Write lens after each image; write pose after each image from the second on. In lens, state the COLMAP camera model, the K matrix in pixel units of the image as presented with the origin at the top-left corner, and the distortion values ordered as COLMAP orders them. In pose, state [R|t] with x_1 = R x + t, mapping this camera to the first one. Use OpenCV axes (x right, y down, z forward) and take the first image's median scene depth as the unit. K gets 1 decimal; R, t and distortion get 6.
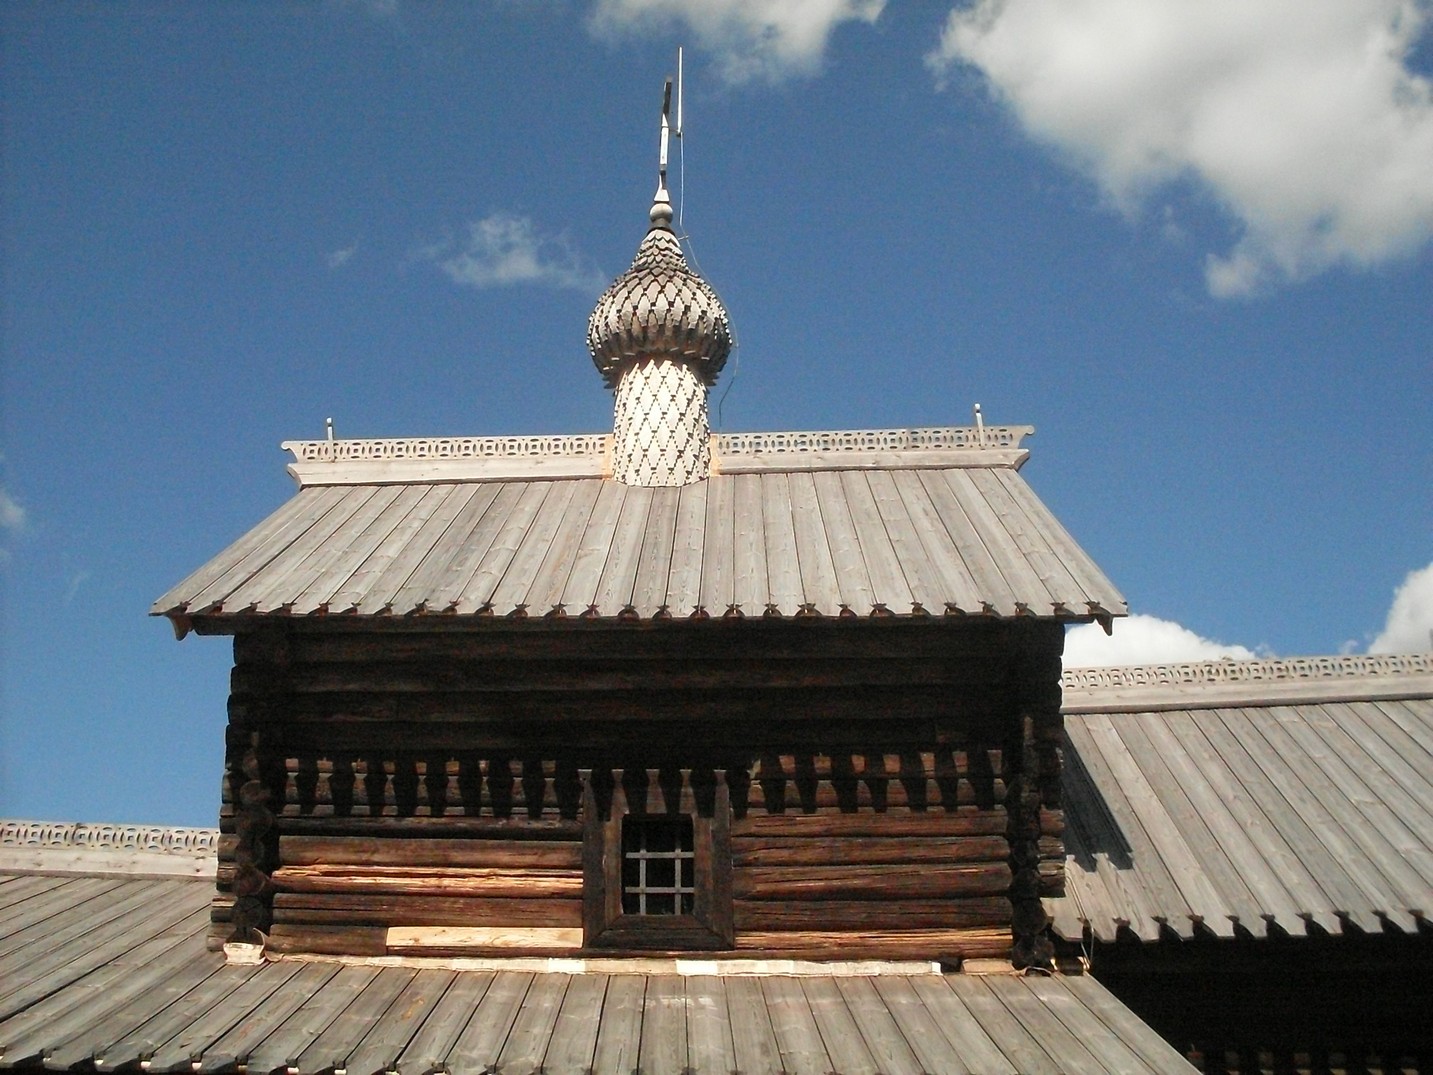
lens RADIAL K [[1614.5, 0, 700.0], [0, 1614.5, 520.1], [0, 0, 1]] dist [-0.223676, 0.312681]
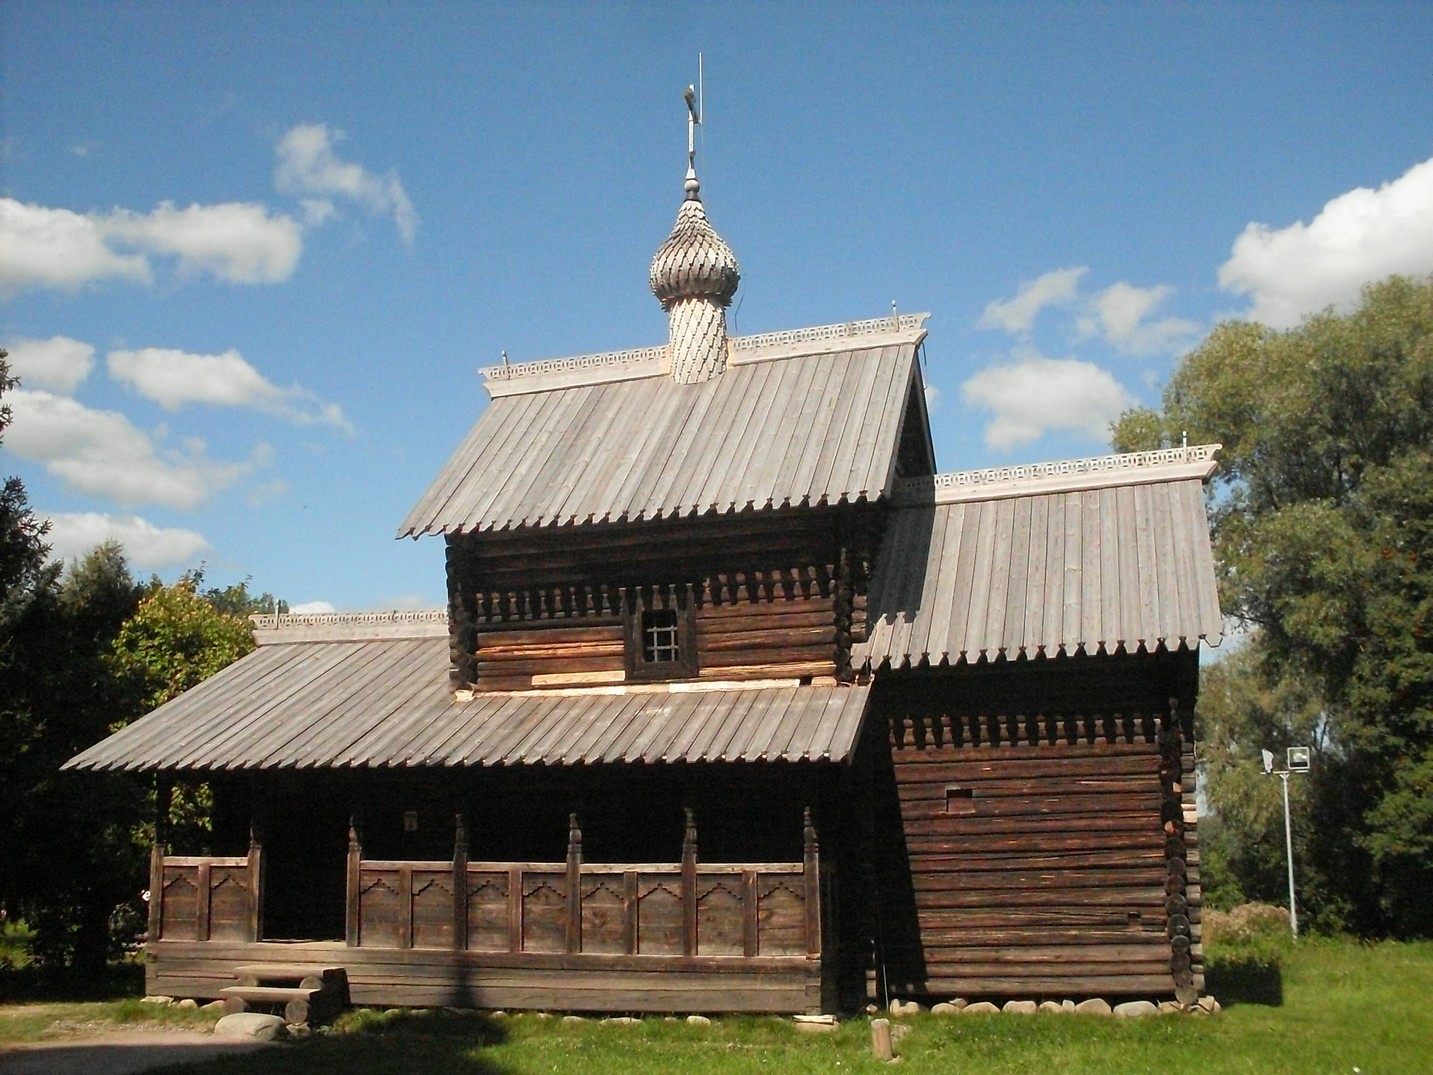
lens RADIAL K [[1614.5, 0, 700.0], [0, 1614.5, 520.1], [0, 0, 1]] dist [-0.223676, 0.312681]
pose [[0.967652, -0.073254, -0.241420, 0.504219], [0.134488, 0.959395, 0.247939, -0.401388], [0.213454, -0.272387, 0.938213, -0.803079]]
